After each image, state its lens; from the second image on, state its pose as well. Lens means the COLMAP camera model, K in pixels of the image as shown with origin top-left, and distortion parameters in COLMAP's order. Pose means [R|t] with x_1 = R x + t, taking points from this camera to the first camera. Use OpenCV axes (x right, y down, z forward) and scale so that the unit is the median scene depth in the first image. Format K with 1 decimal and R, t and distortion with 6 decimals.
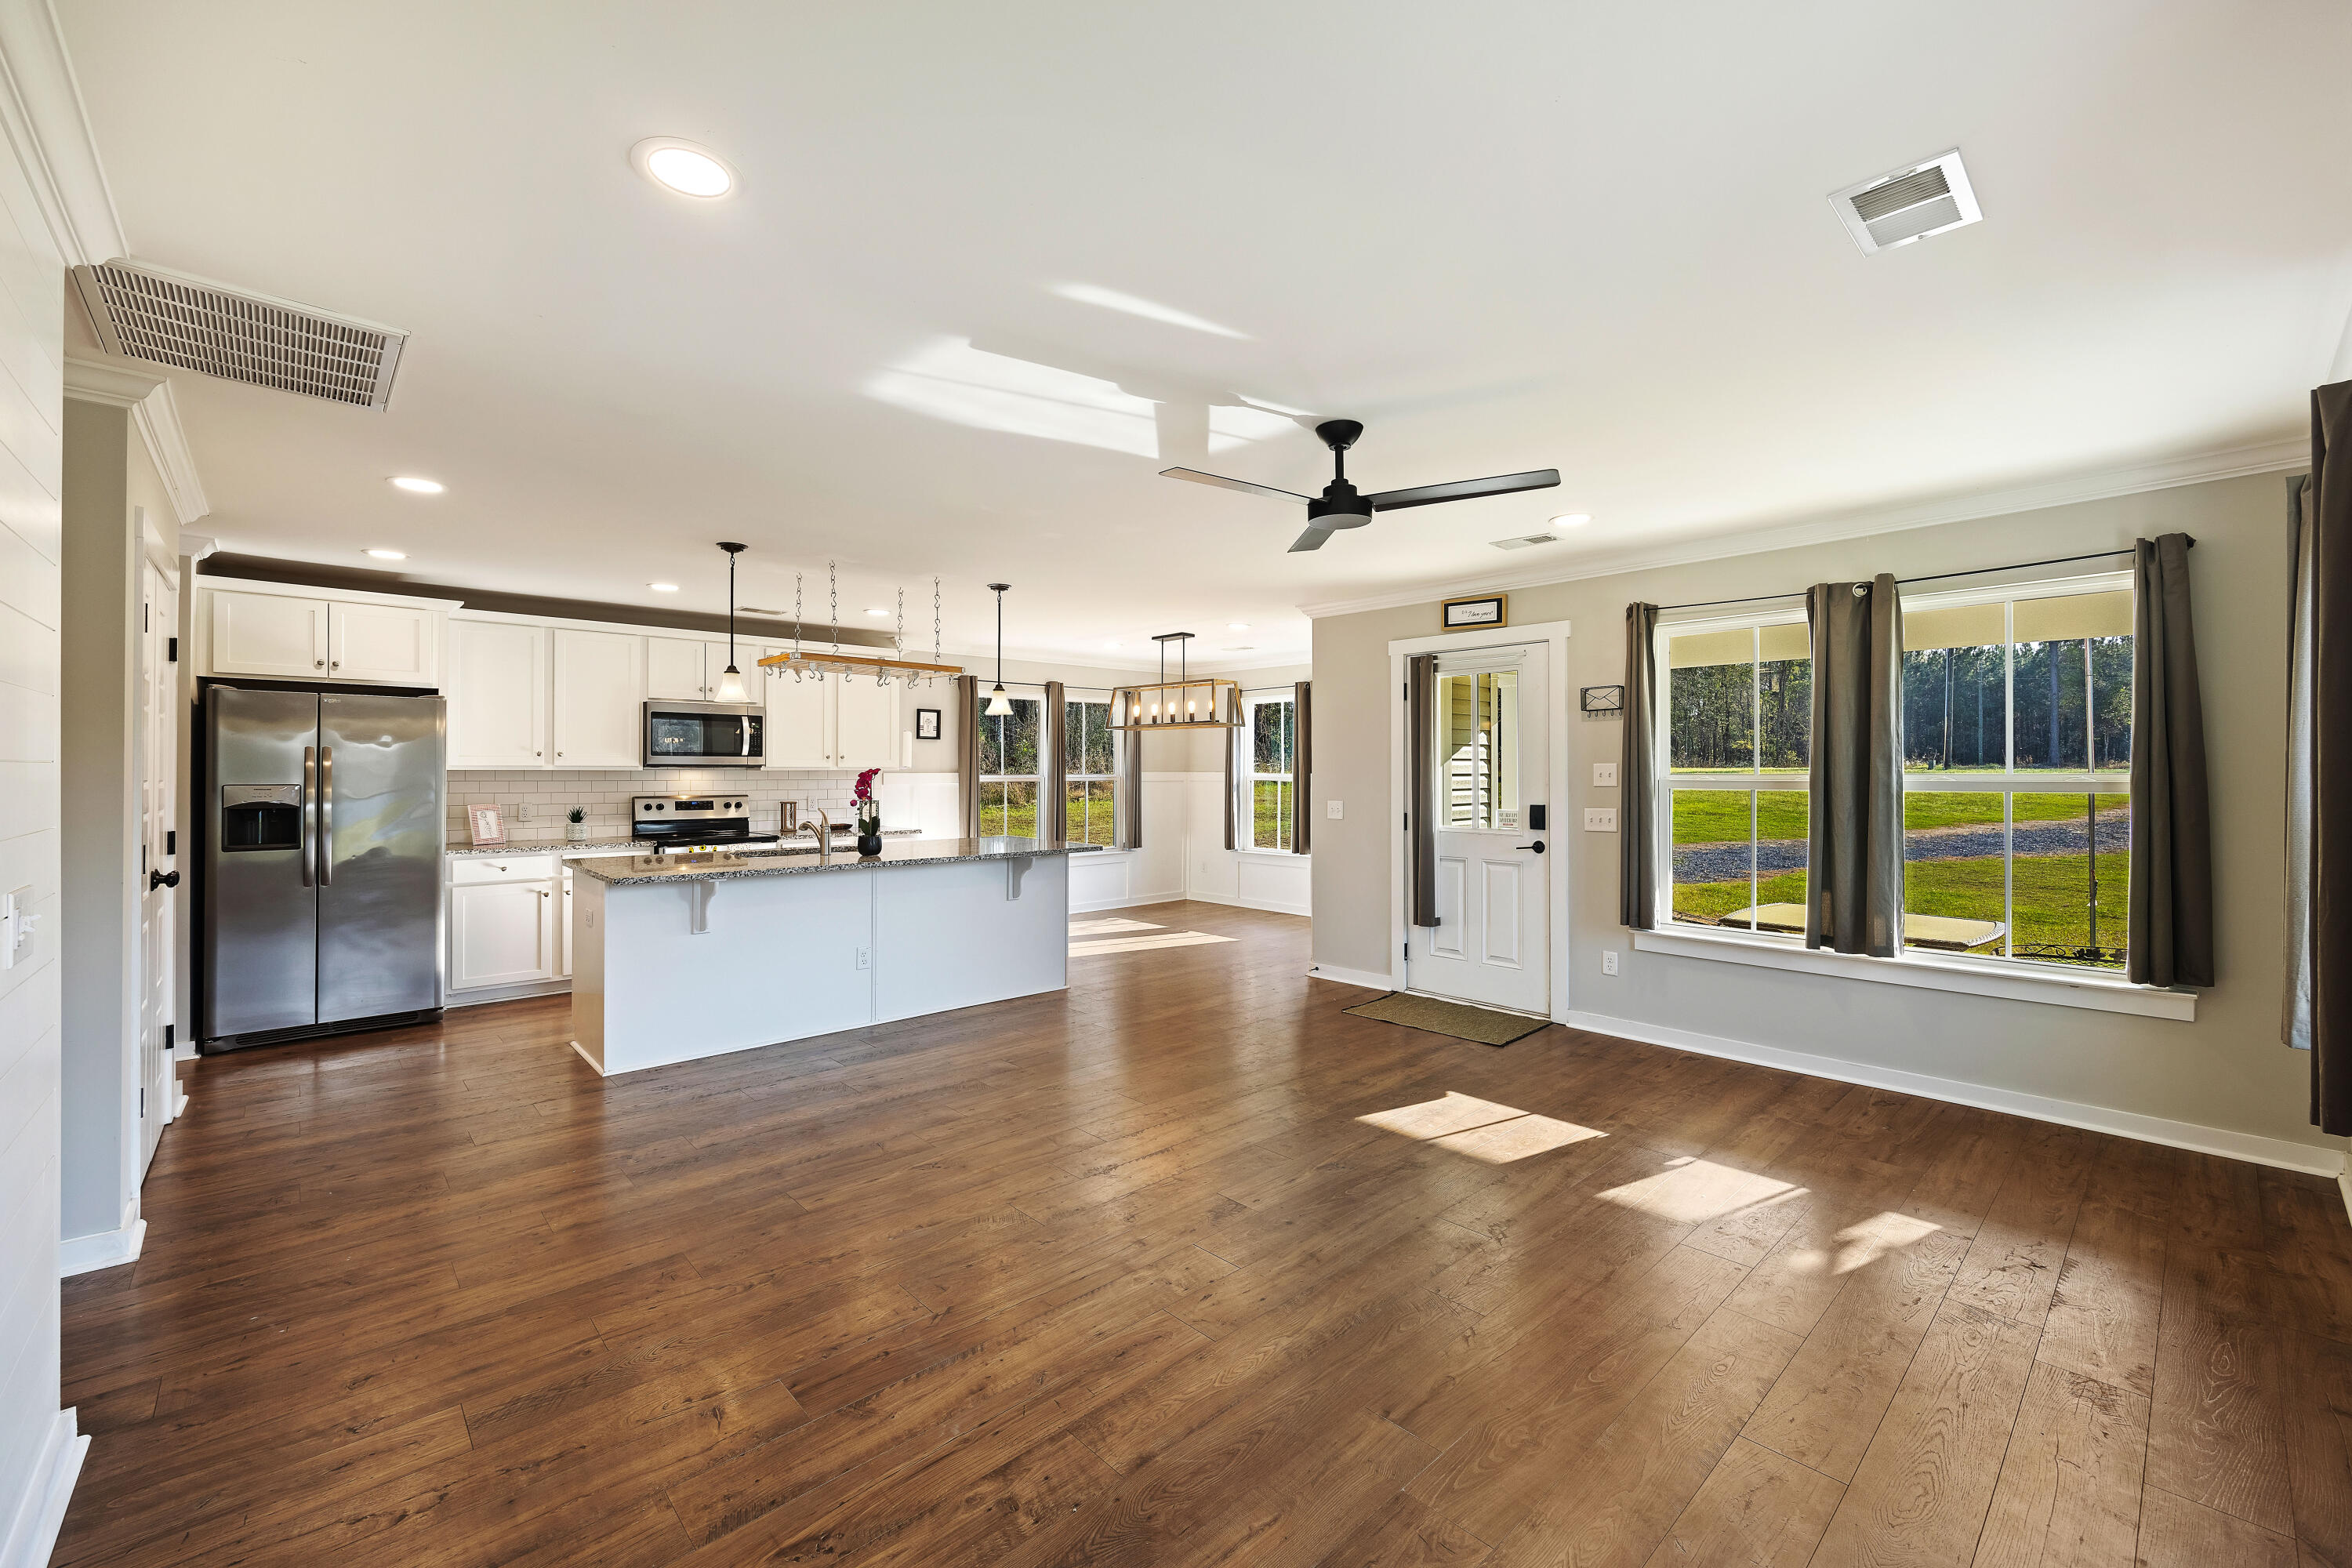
lens RADIAL K [[953.6, 0, 1176.0], [0, 953.6, 784.0], [0, 0, 1]] dist [0.000271, -0.000093]
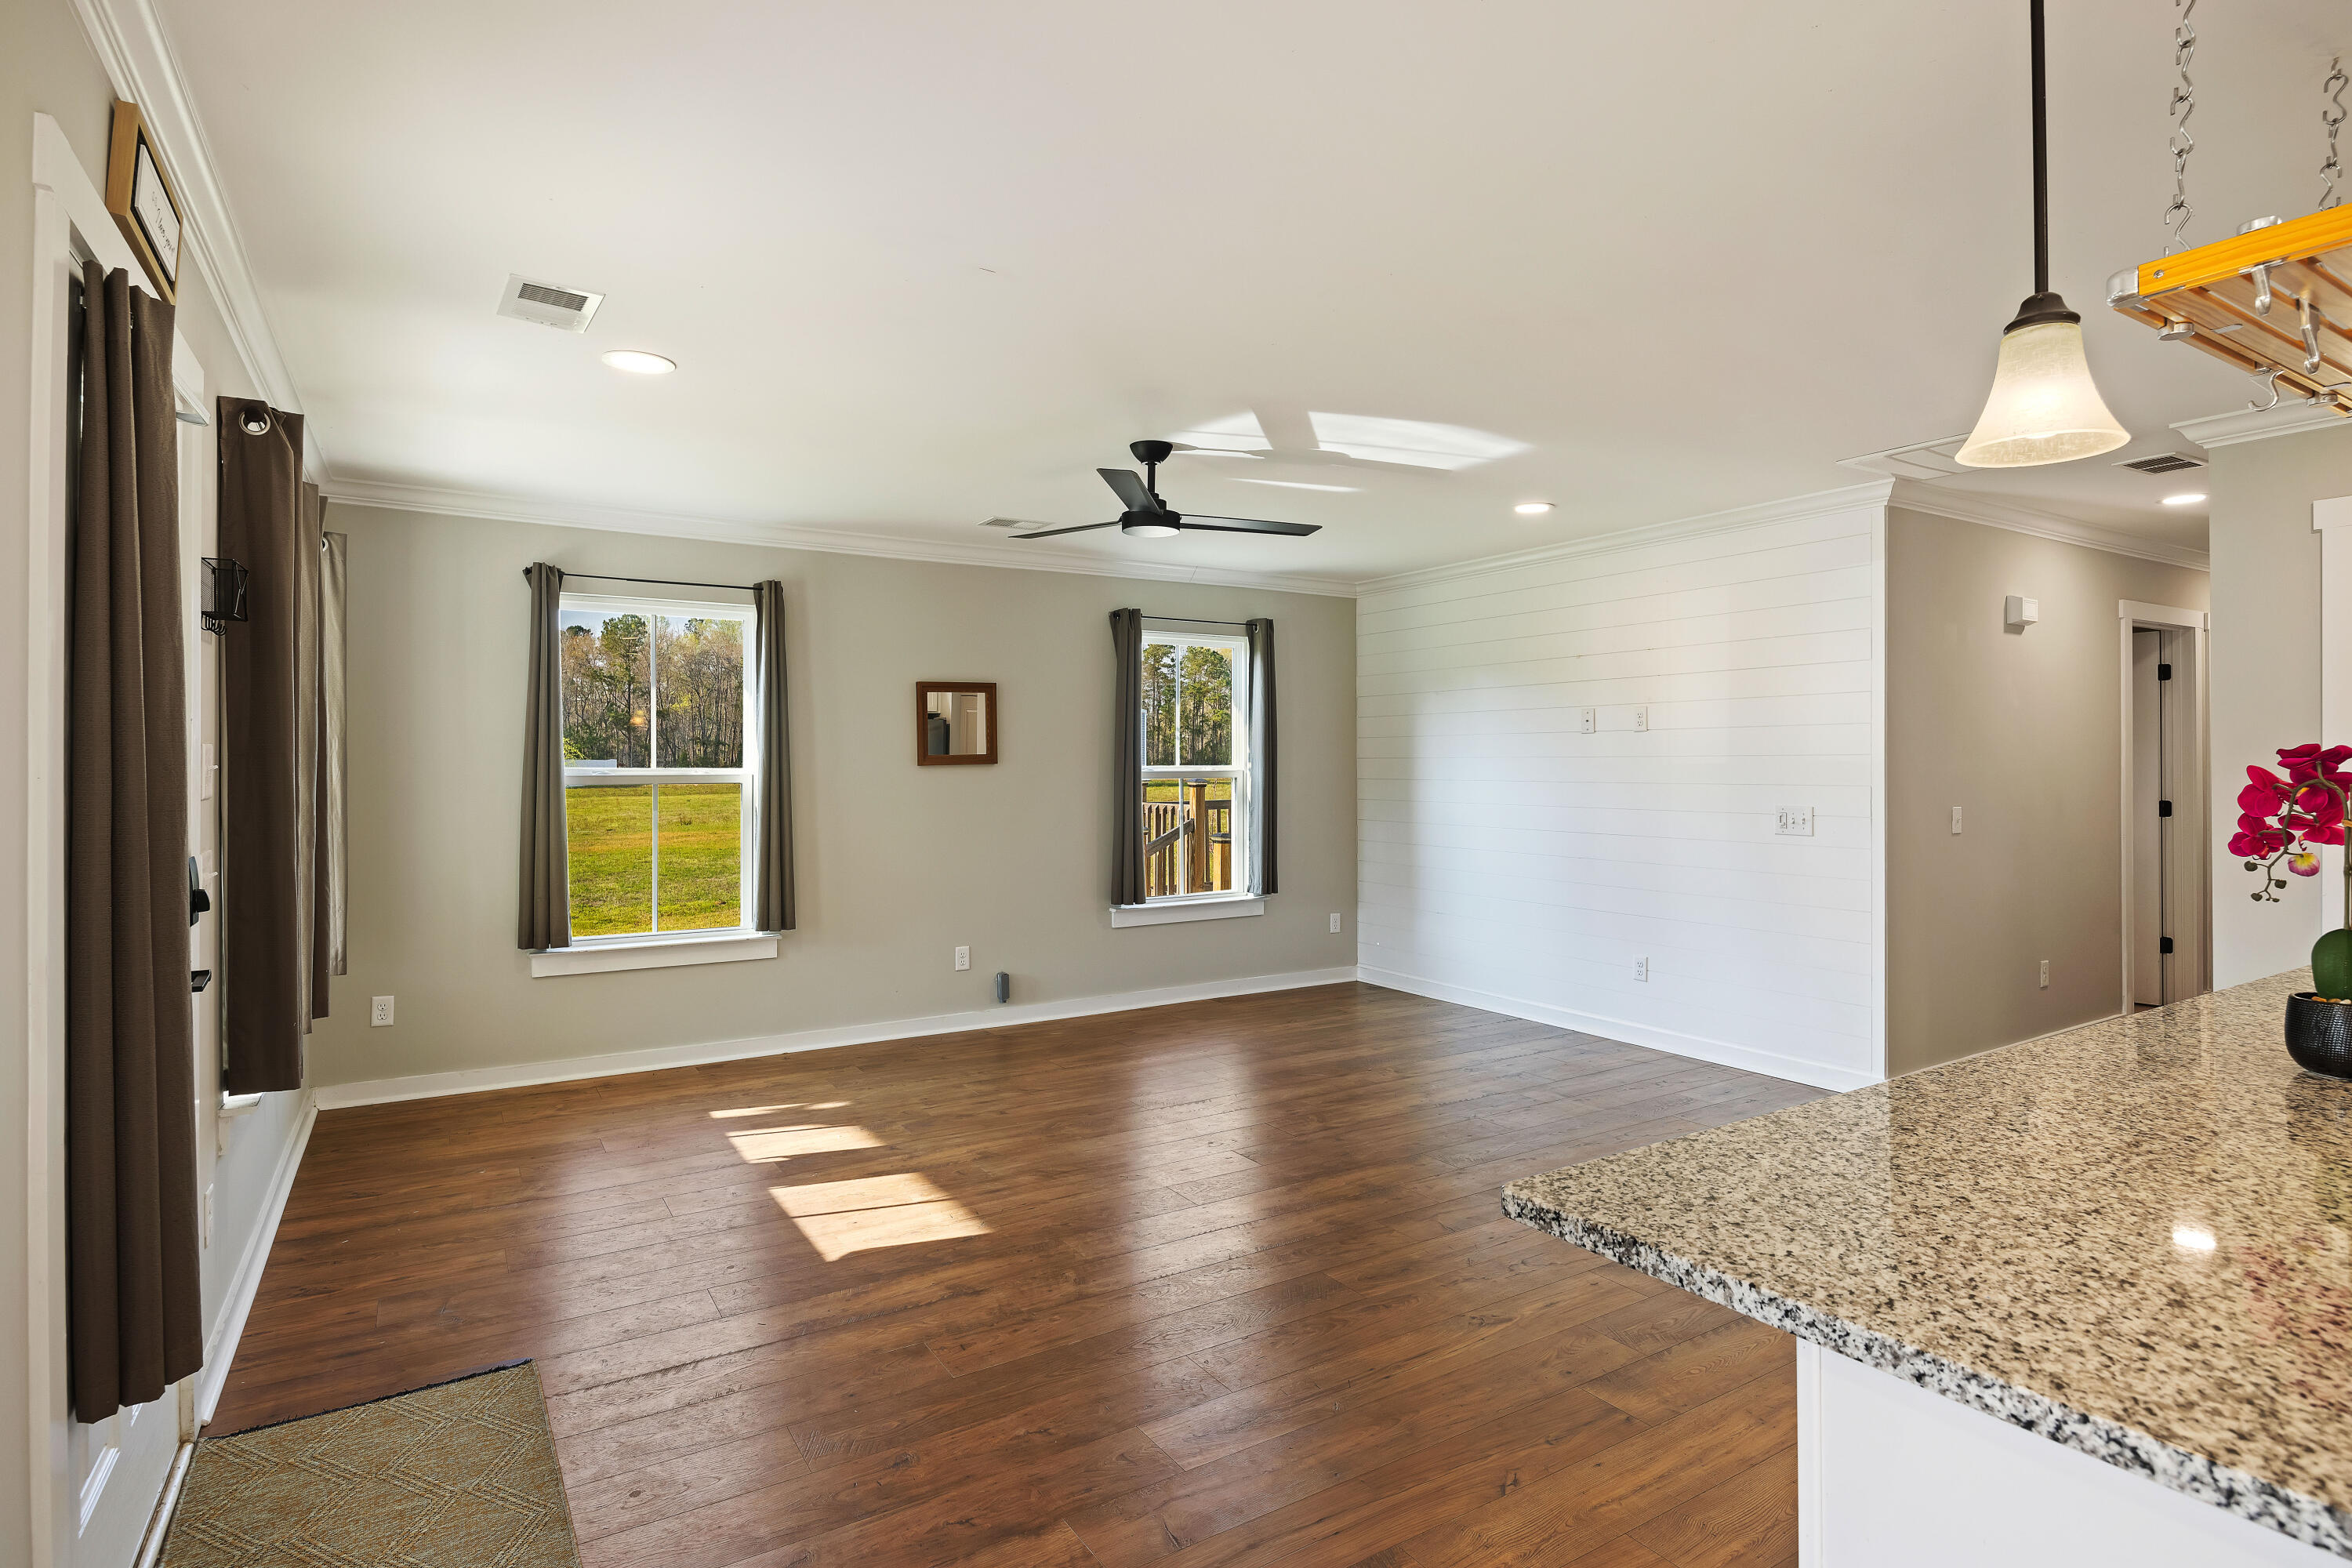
lens RADIAL K [[1194.5, 0, 1192.4], [0, 1194.5, 764.3], [0, 0, 1]] dist [-0.003259, 0.000217]
pose [[-0.984037, 0.003195, 0.177936, -0.052684], [0.005567, 0.999902, 0.012832, -0.012379], [-0.177877, 0.013617, -0.983958, 1.059460]]
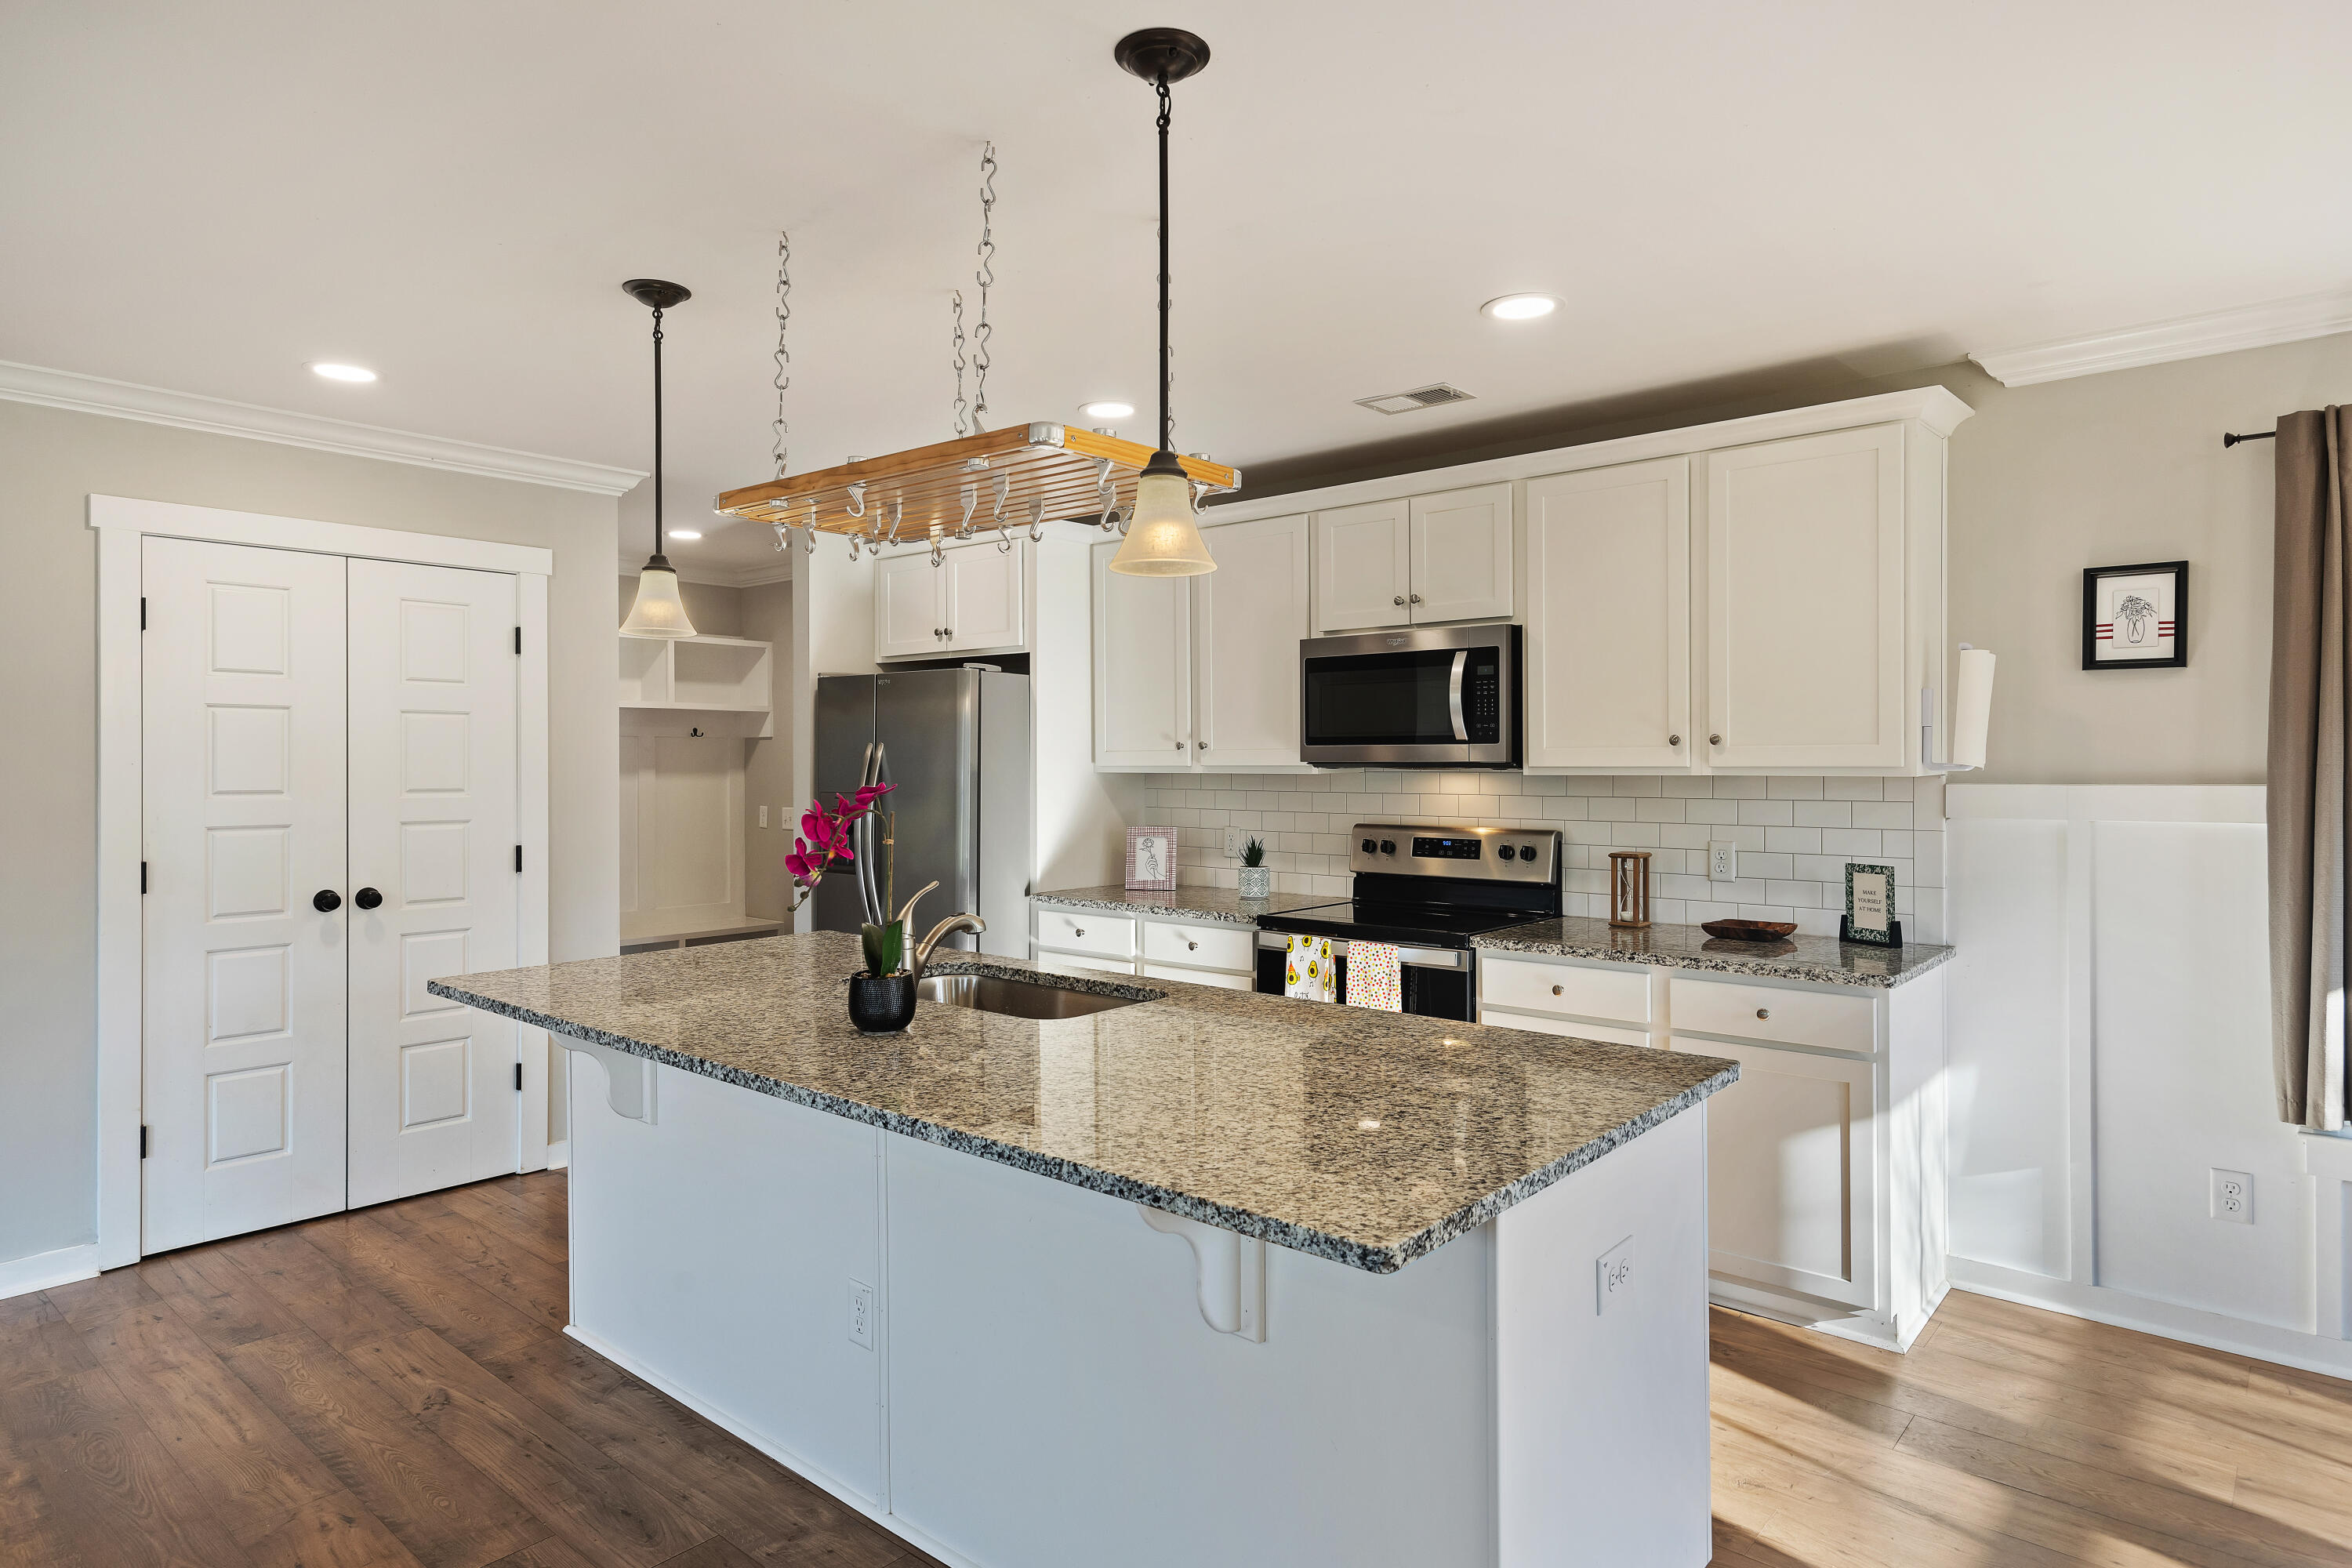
lens RADIAL K [[1323.8, 0, 1183.8], [0, 1323.8, 771.0], [0, 0, 1]] dist [0.009654, 0.000524]
pose [[0.113560, 0.005448, -0.993516, 0.133260], [-0.010898, 0.999932, 0.004237, -0.017471], [0.993471, 0.010346, 0.113612, 0.811097]]
